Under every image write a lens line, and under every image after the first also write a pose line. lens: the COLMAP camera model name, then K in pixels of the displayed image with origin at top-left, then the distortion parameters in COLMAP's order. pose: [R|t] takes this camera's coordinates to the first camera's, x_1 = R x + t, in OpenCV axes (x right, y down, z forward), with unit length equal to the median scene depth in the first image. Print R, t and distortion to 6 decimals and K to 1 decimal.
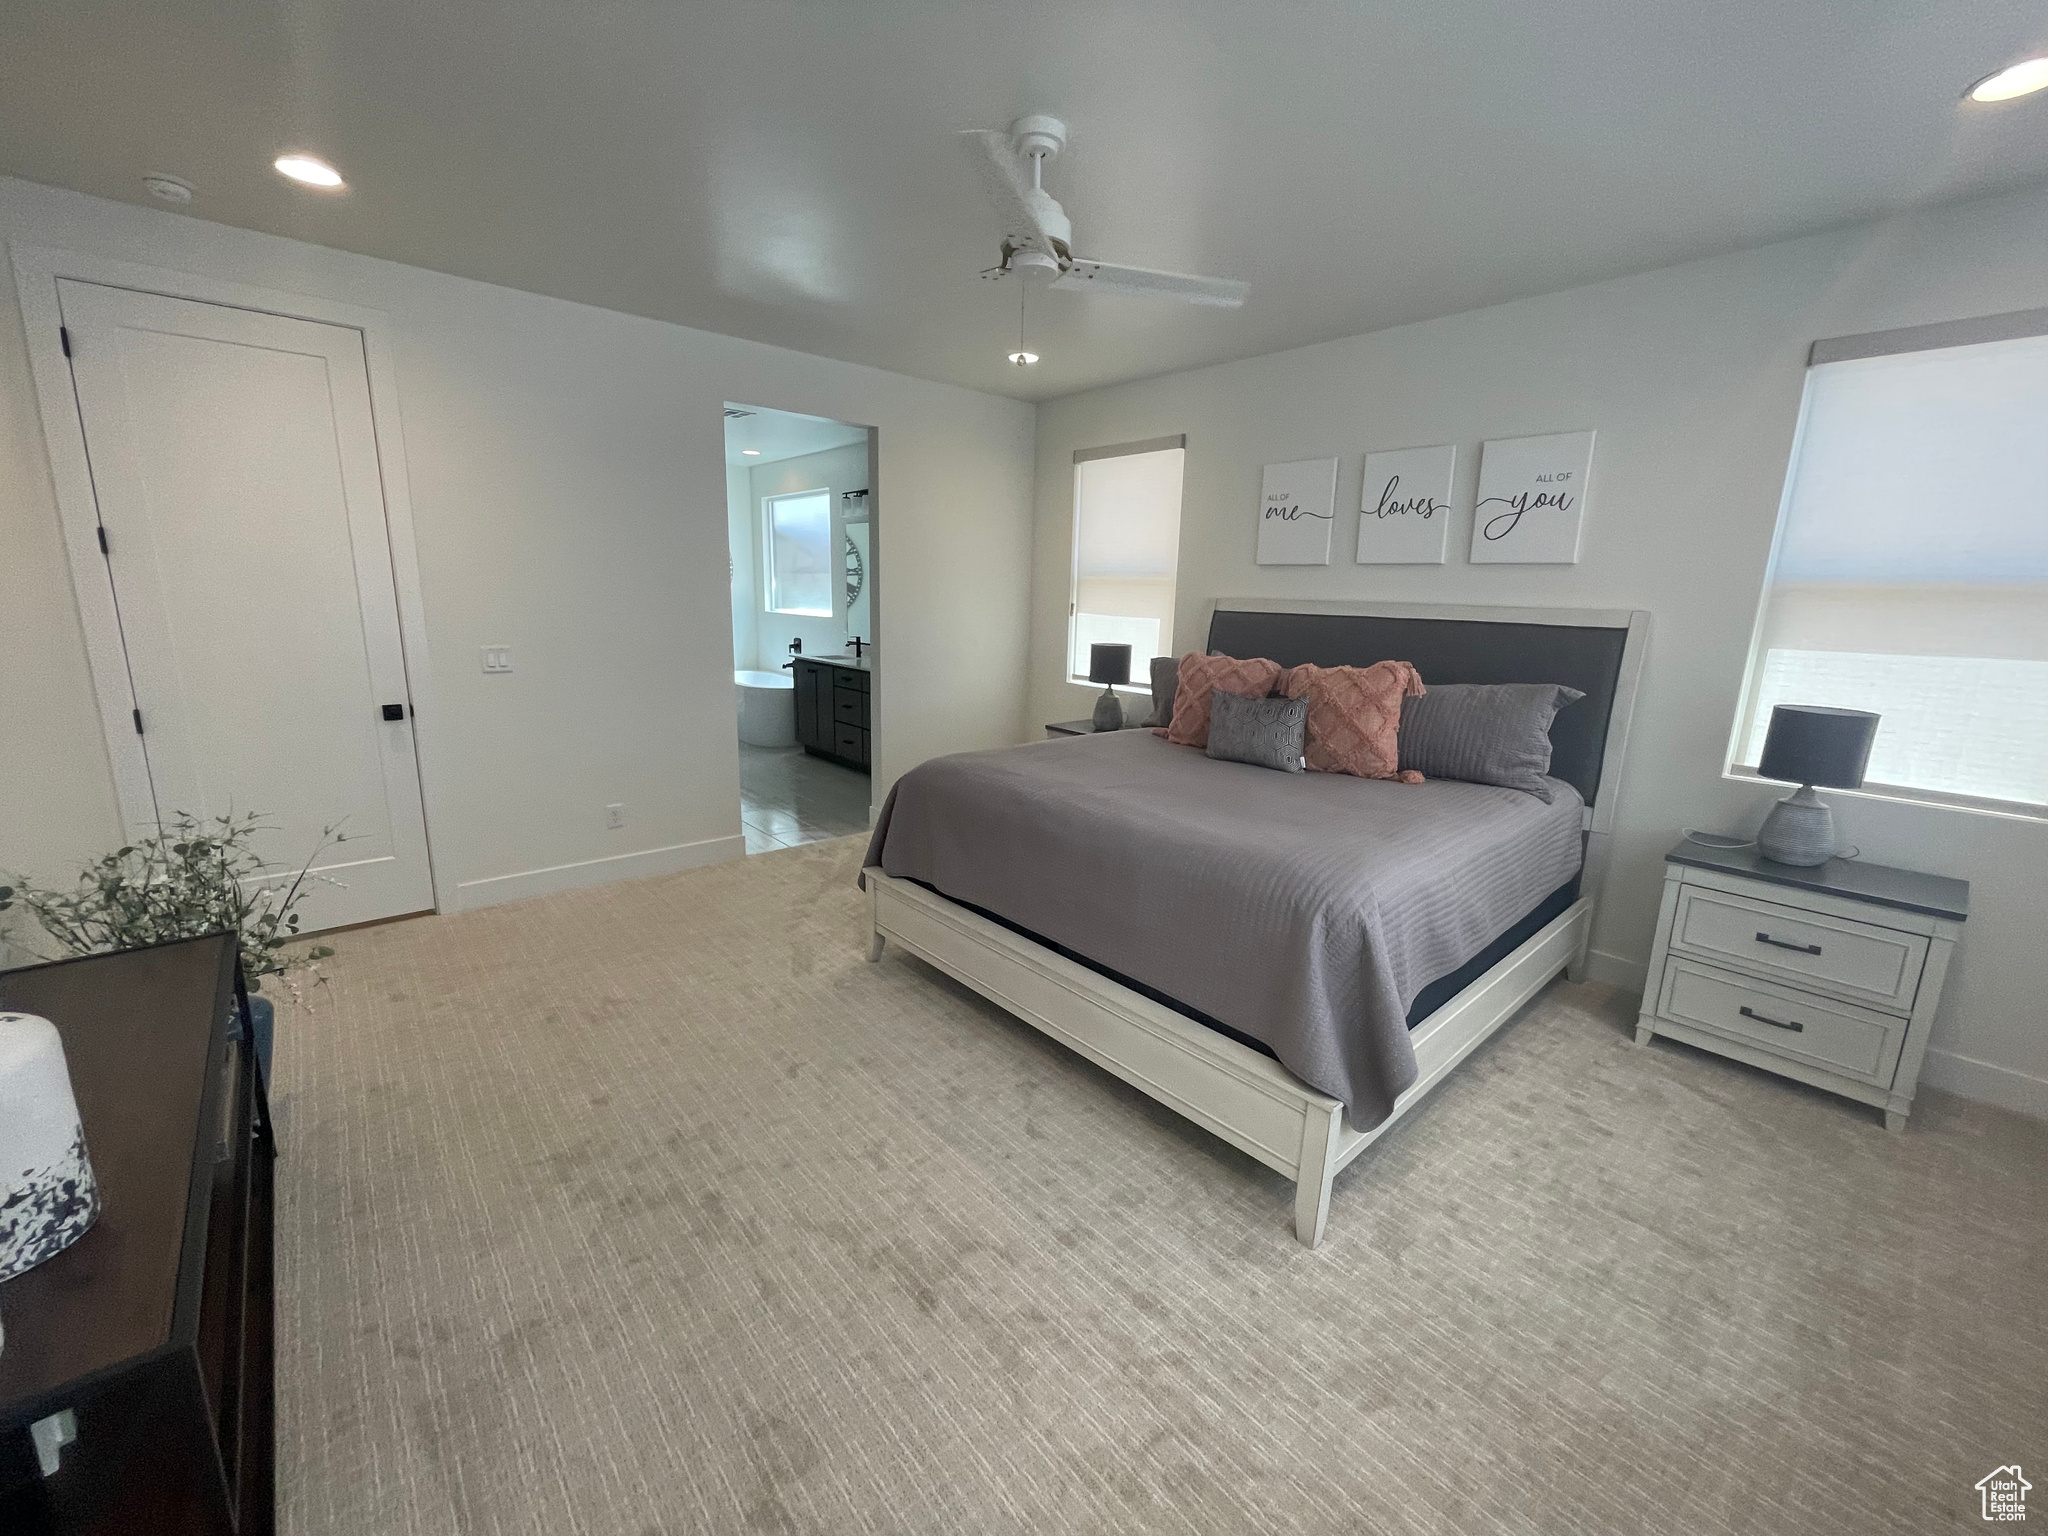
lens RADIAL K [[834.2, 0, 1024.0], [0, 834.2, 768.0], [0, 0, 1]] dist [-0.002240, -0.000038]
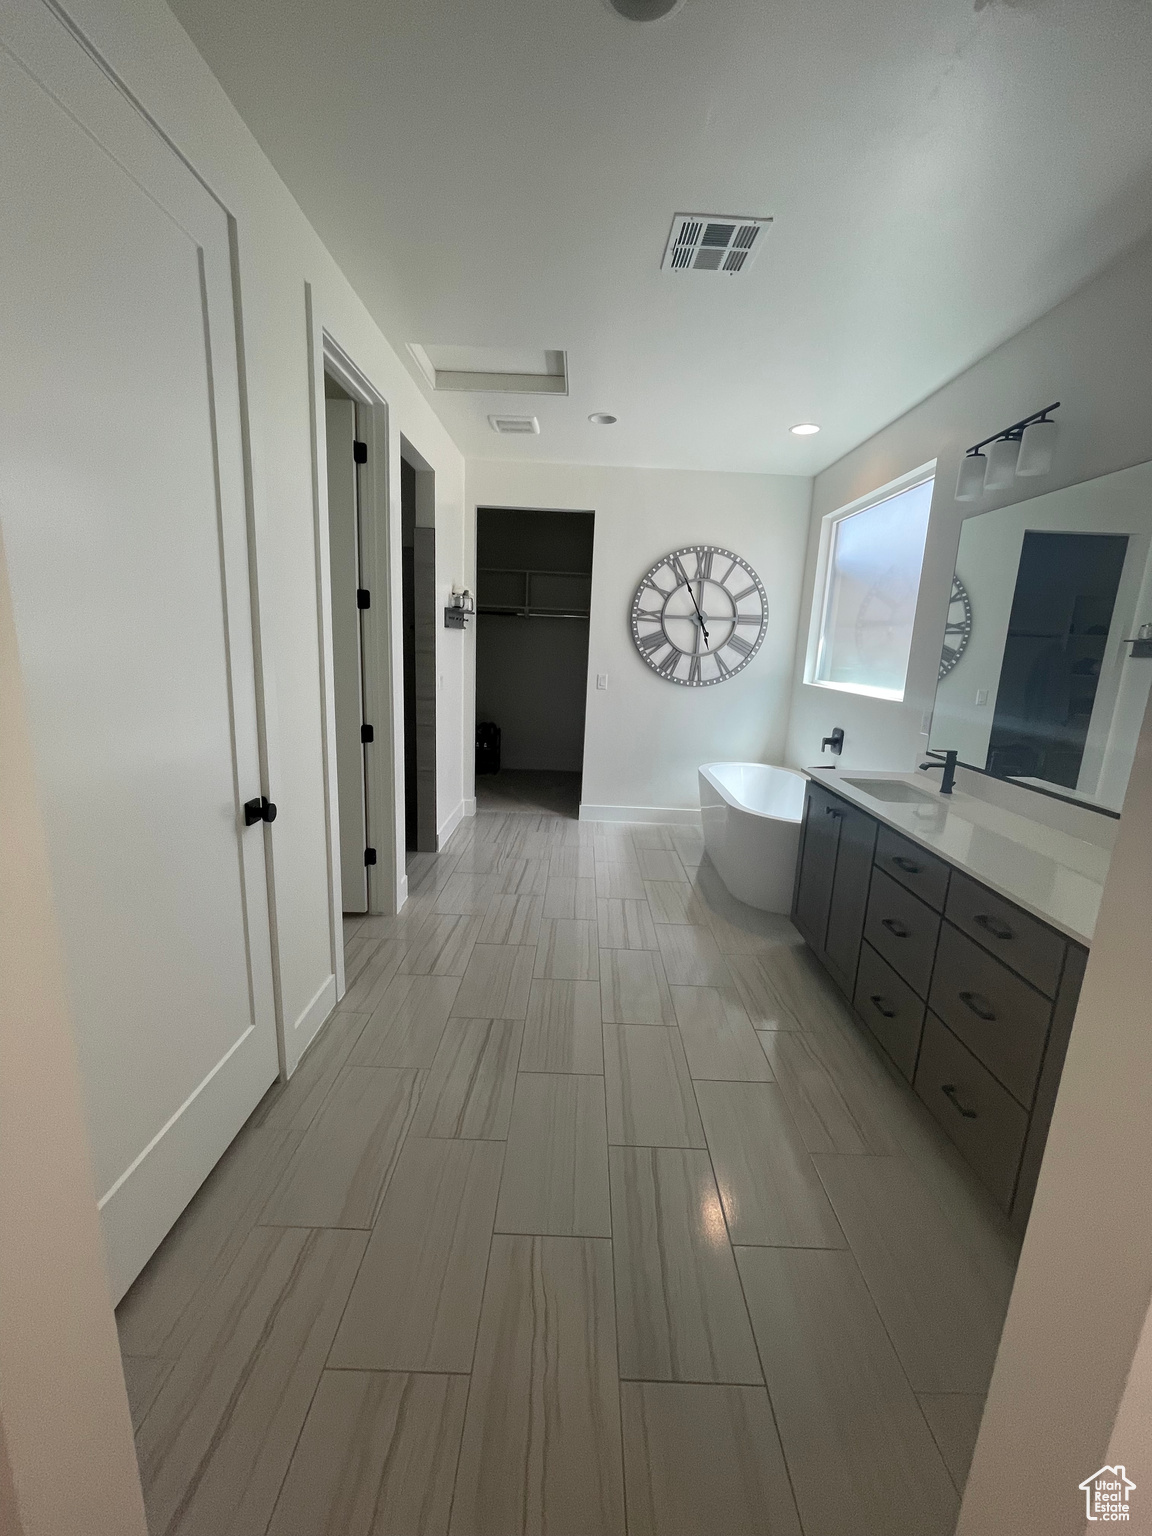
lens RADIAL K [[625.7, 0, 576.0], [0, 625.7, 768.0], [0, 0, 1]] dist [-0.002240, -0.000038]
pose [[0.747929, 0.133416, -0.650232, -0.106250], [-0.156230, 0.987455, 0.022904, -0.102670], [0.645131, 0.084455, 0.759390, 0.499213]]
